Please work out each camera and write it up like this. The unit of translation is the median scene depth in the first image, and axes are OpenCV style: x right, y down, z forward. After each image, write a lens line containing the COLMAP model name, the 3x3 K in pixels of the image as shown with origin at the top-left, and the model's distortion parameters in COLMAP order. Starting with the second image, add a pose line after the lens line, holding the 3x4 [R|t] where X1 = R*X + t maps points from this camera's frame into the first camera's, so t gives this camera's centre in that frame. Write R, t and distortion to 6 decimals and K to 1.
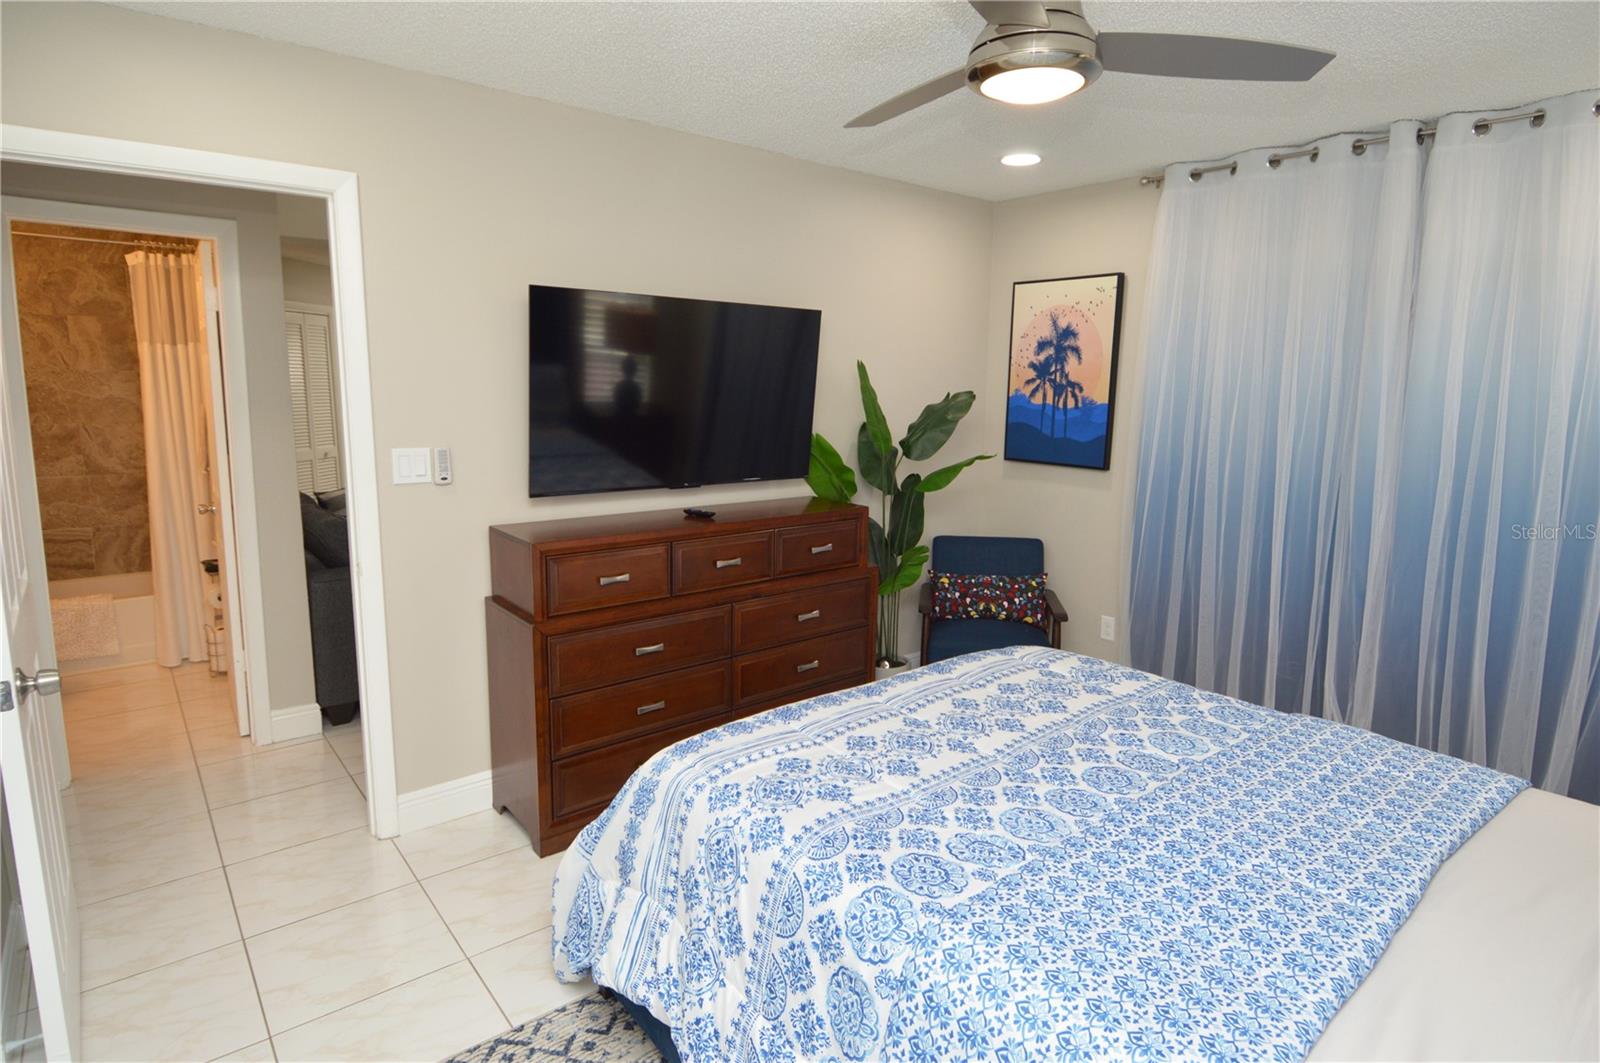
lens RADIAL K [[845.2, 0, 808.8], [0, 845.2, 520.3], [0, 0, 1]] dist [0.022589, -0.030404]
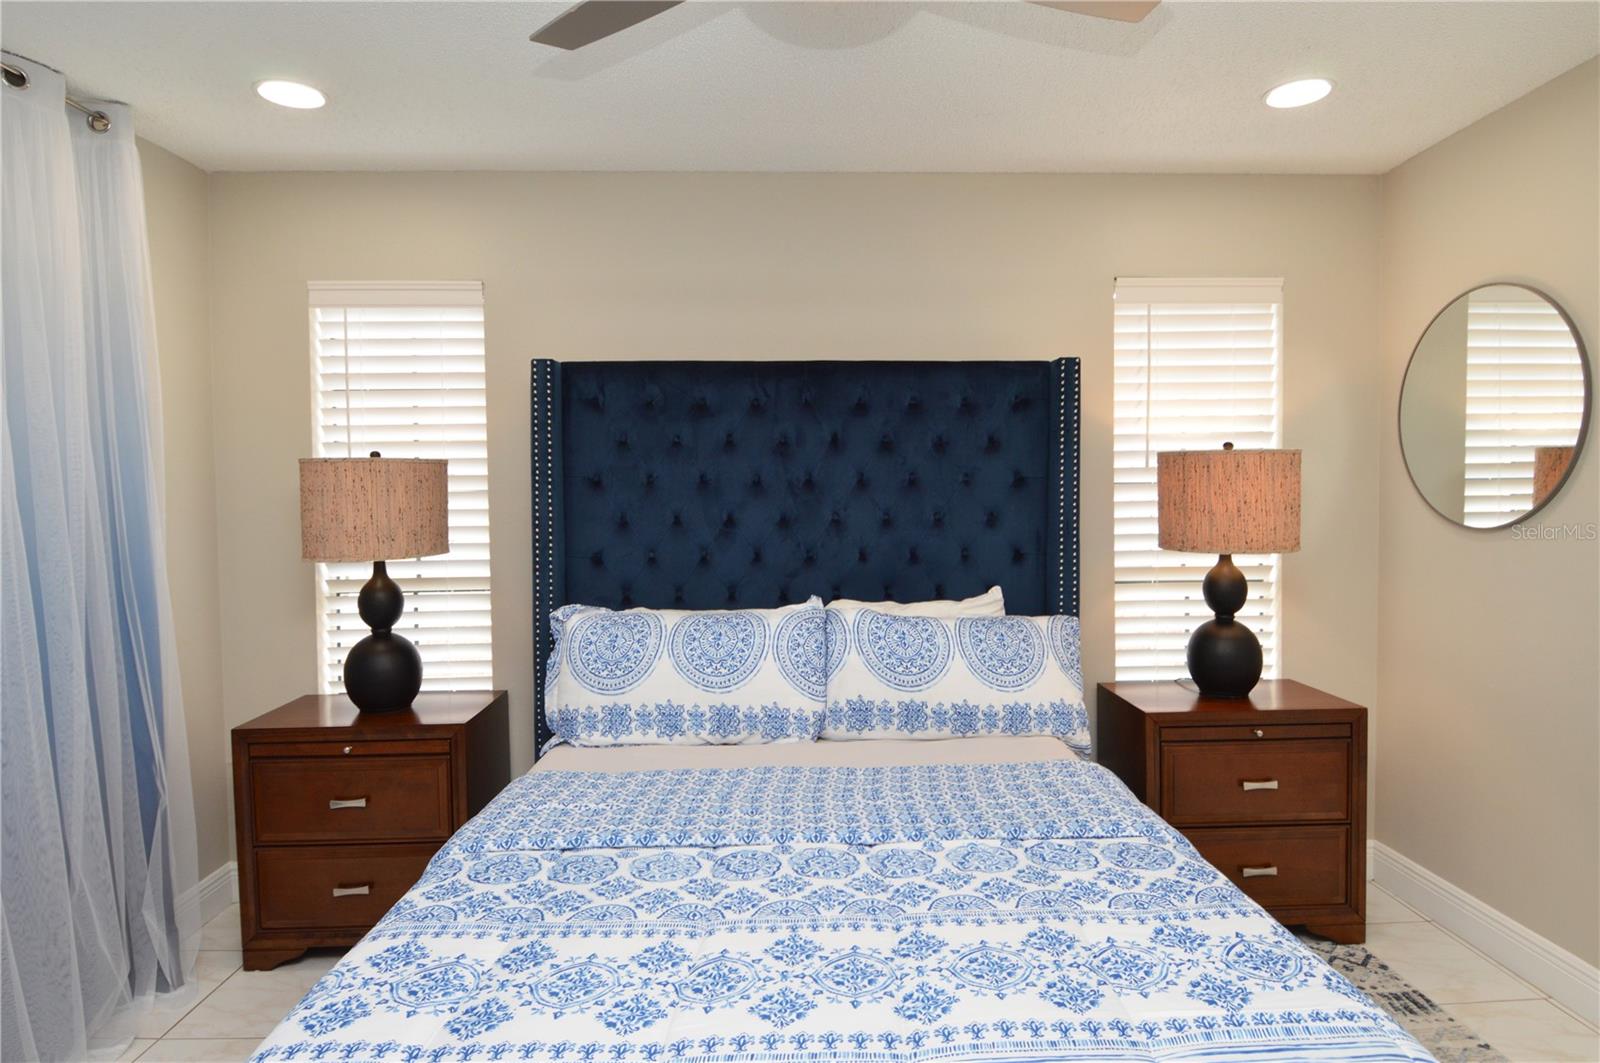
lens RADIAL K [[898.2, 0, 810.0], [0, 898.2, 521.0], [0, 0, 1]] dist [0.024576, -0.037490]
pose [[-0.787434, -0.021781, 0.616014, -0.161305], [0.098033, 0.982230, 0.160043, -0.160408], [-0.608553, 0.186413, -0.771306, 1.463567]]
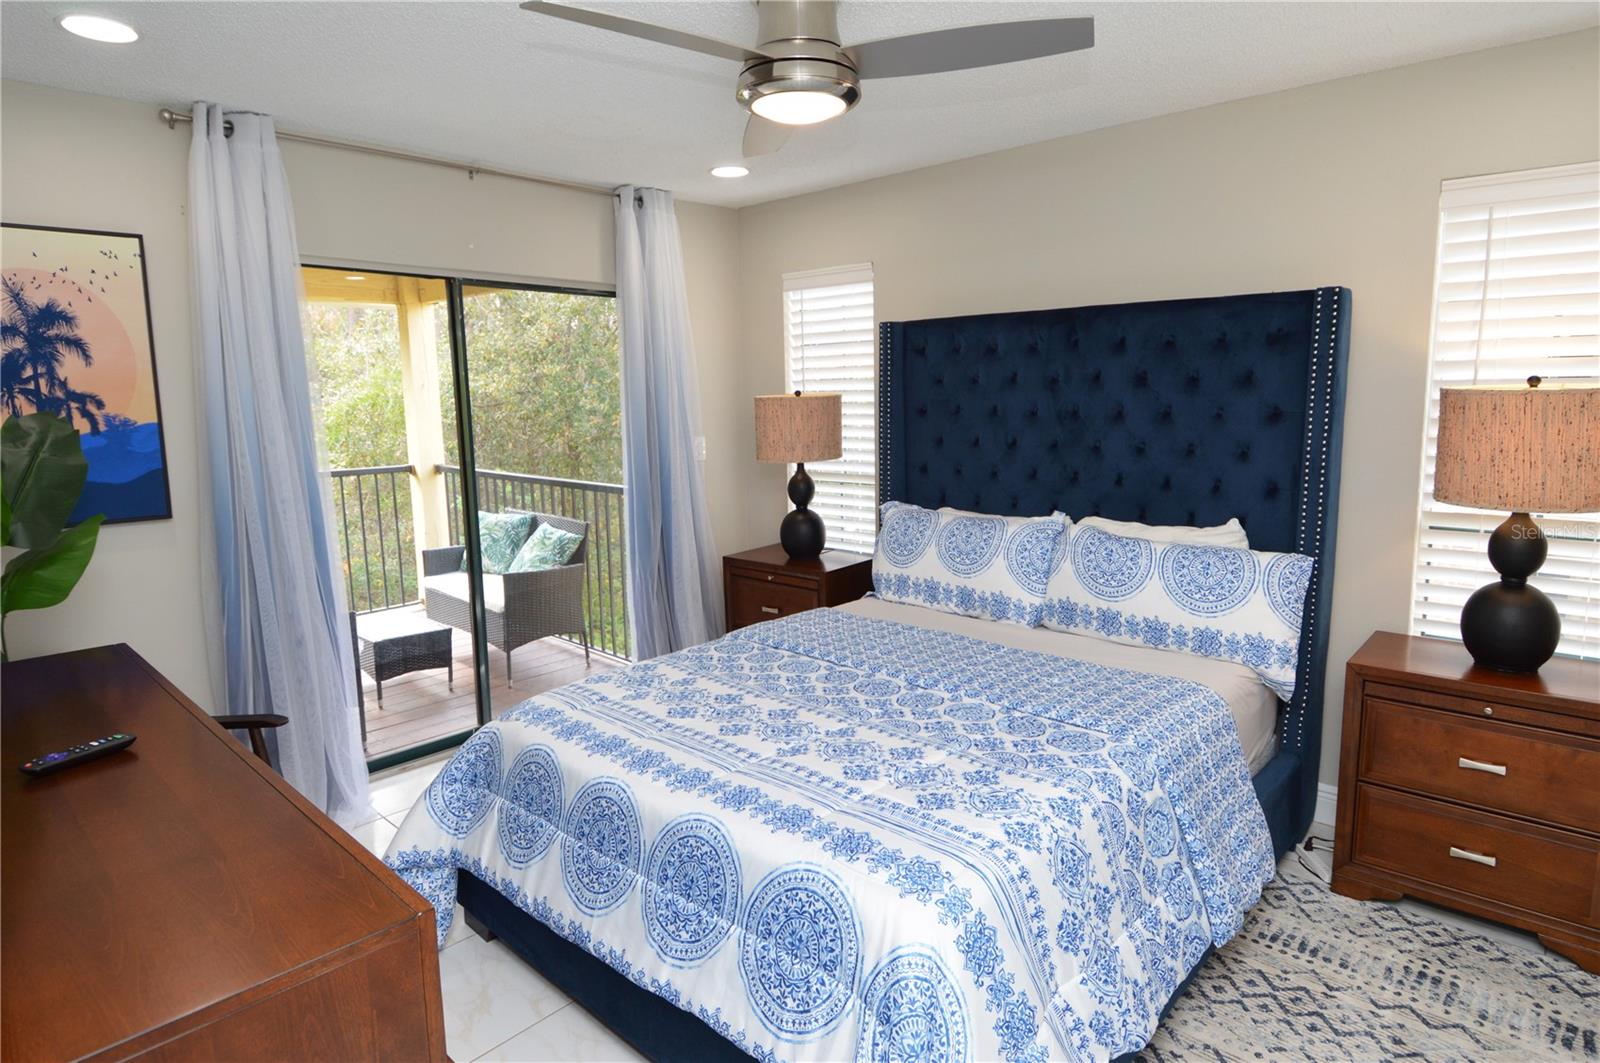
lens RADIAL K [[873.5, 0, 799.1], [0, 873.5, 512.3], [0, 0, 1]] dist [0.021783, -0.031399]
pose [[-0.134484, -0.150317, 0.979448, -0.794568], [0.174357, 0.969417, 0.172717, -0.183388], [-0.975456, 0.194001, -0.104162, 1.070244]]
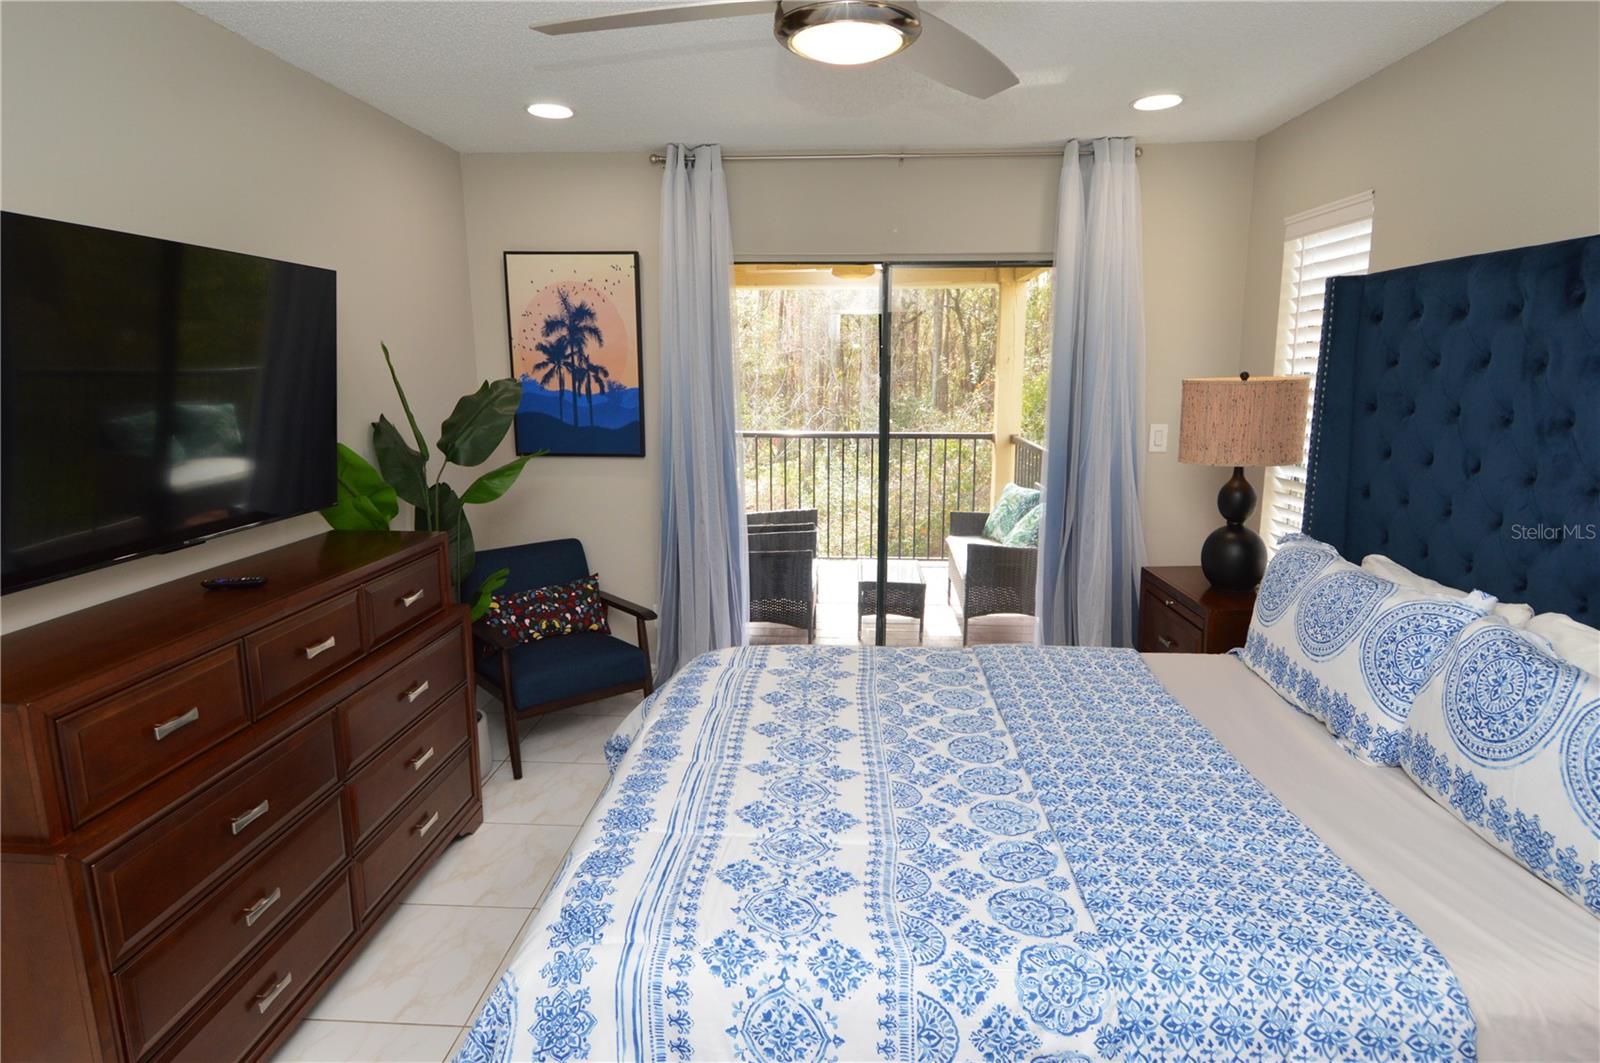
lens RADIAL K [[850.7, 0, 809.3], [0, 850.7, 519.5], [0, 0, 1]] dist [0.015926, -0.029207]
pose [[0.673965, -0.146419, 0.724109, -0.443454], [0.131139, 0.988308, 0.077784, -0.073269], [-0.727031, 0.042535, 0.685286, 0.372905]]
